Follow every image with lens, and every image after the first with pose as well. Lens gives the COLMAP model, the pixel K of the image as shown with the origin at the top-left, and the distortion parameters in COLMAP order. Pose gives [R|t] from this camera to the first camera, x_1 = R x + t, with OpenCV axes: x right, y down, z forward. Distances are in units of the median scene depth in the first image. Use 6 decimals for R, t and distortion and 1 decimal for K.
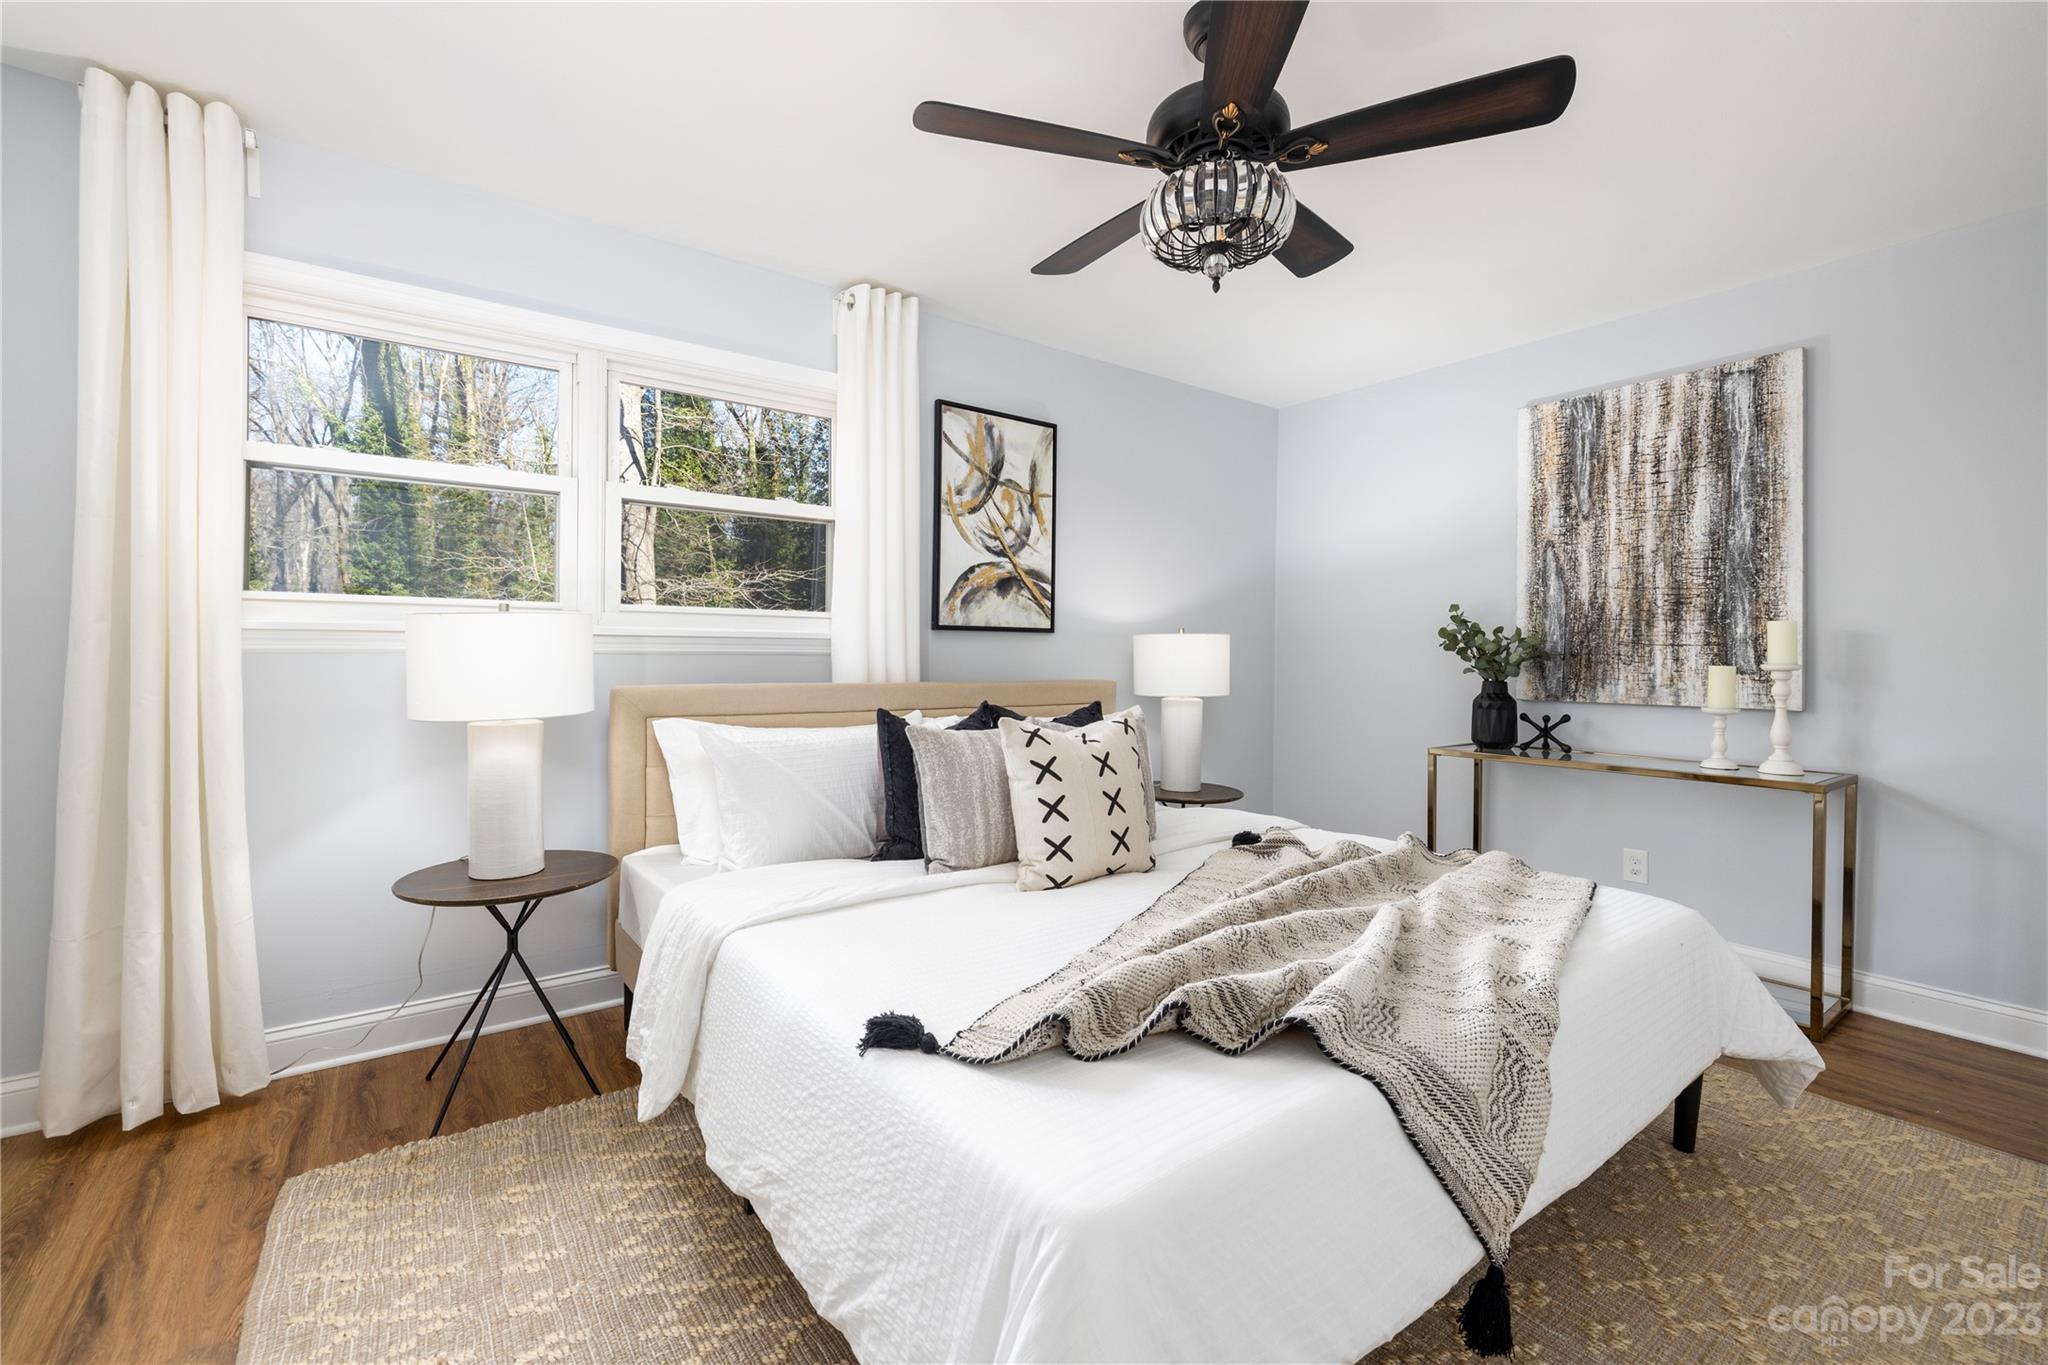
lens RADIAL K [[876.5, 0, 1026.0], [0, 876.5, 667.5], [0, 0, 1]] dist [-0.002834, 0.001549]
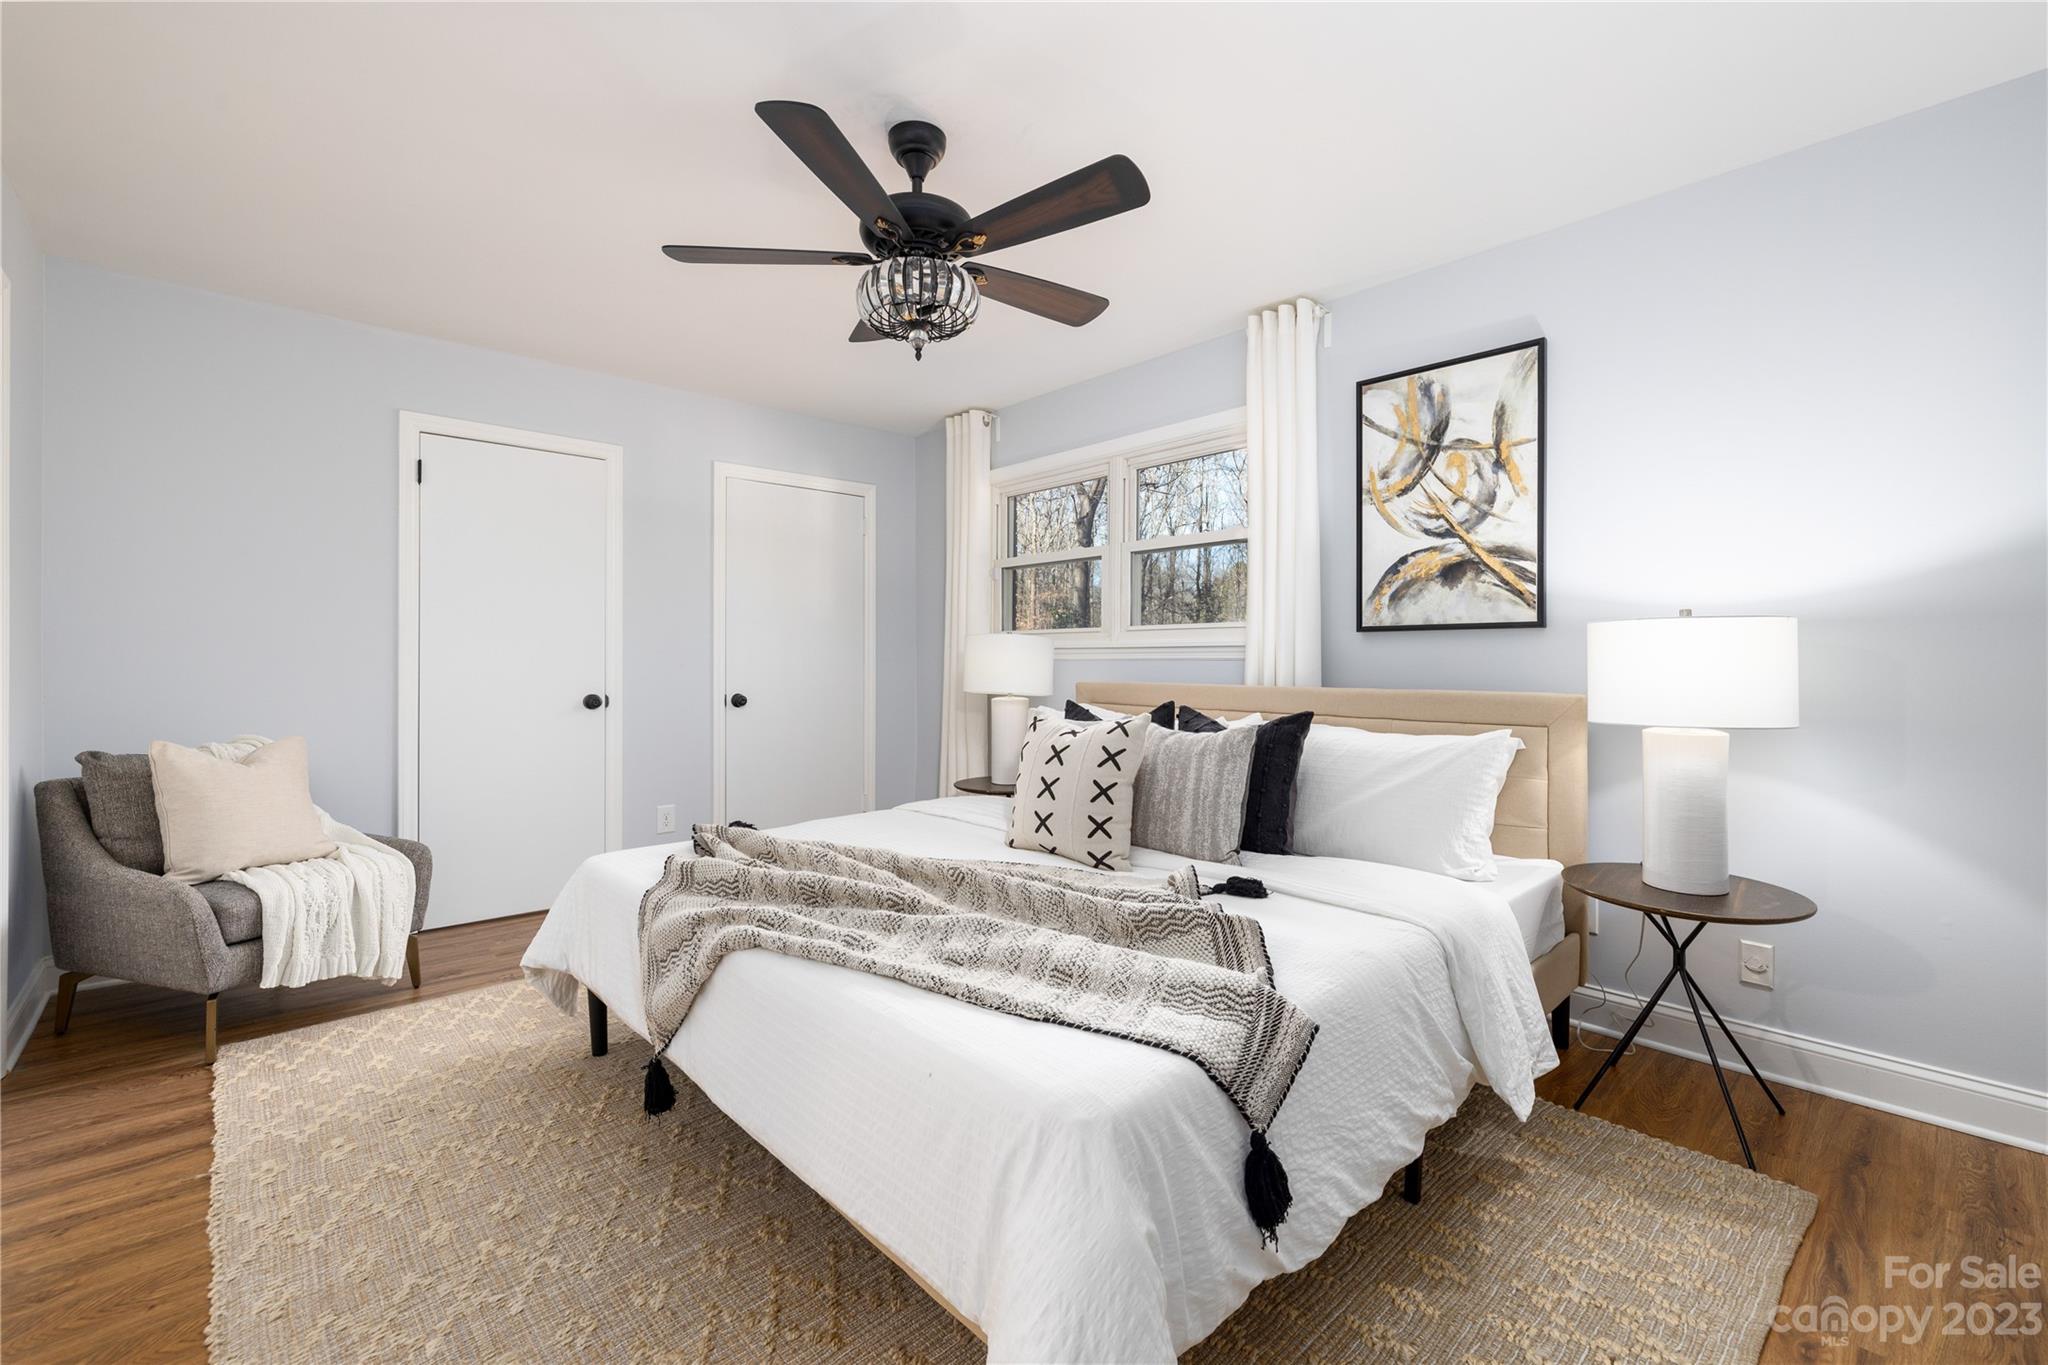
lens RADIAL K [[876.5, 0, 1032.1], [0, 876.5, 647.3], [0, 0, 1]] dist [-0.002834, 0.001549]
pose [[0.098106, -0.014170, -0.995075, 0.724714], [-0.009982, 0.999834, -0.015222, -0.008722], [0.995126, 0.011426, 0.097949, 0.529224]]
